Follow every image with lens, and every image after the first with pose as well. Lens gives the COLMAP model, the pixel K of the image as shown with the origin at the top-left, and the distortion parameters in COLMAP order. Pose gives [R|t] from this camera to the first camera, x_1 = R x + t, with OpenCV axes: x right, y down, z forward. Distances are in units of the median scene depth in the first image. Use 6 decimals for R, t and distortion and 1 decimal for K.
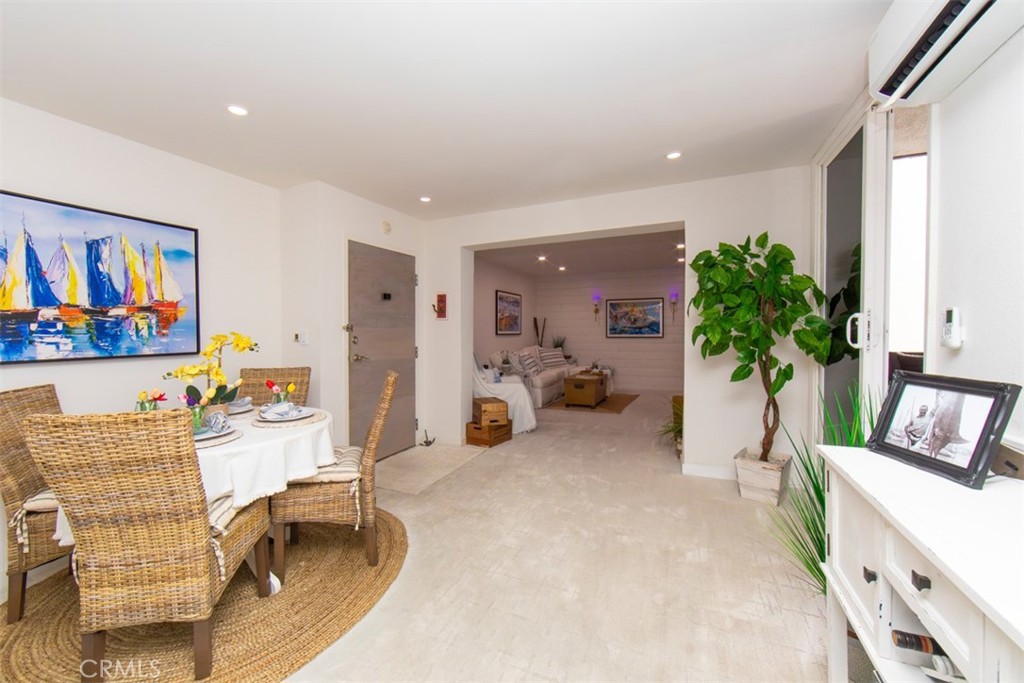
lens RADIAL K [[421.1, 0, 508.2], [0, 421.1, 334.8], [0, 0, 1]] dist [-0.001914, -0.000084]
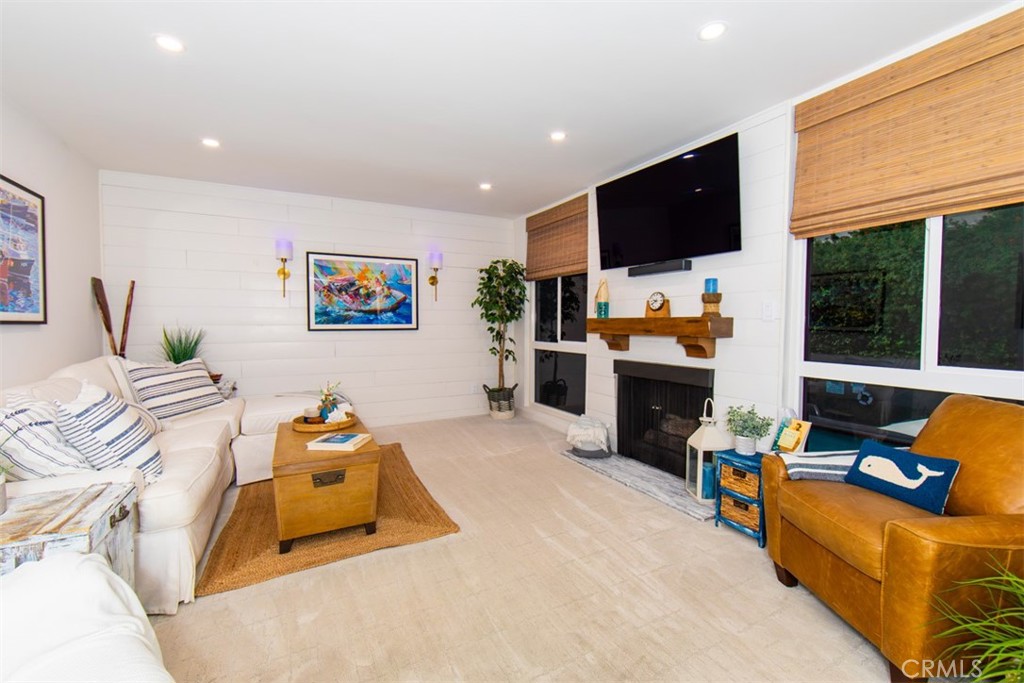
lens RADIAL K [[421.1, 0, 508.2], [0, 421.1, 334.8], [0, 0, 1]] dist [-0.001914, -0.000084]
pose [[0.623211, -0.017052, 0.781868, 0.000365], [0.005578, 0.999834, 0.017360, 0.003812], [-0.782034, -0.006458, 0.623202, 0.535432]]
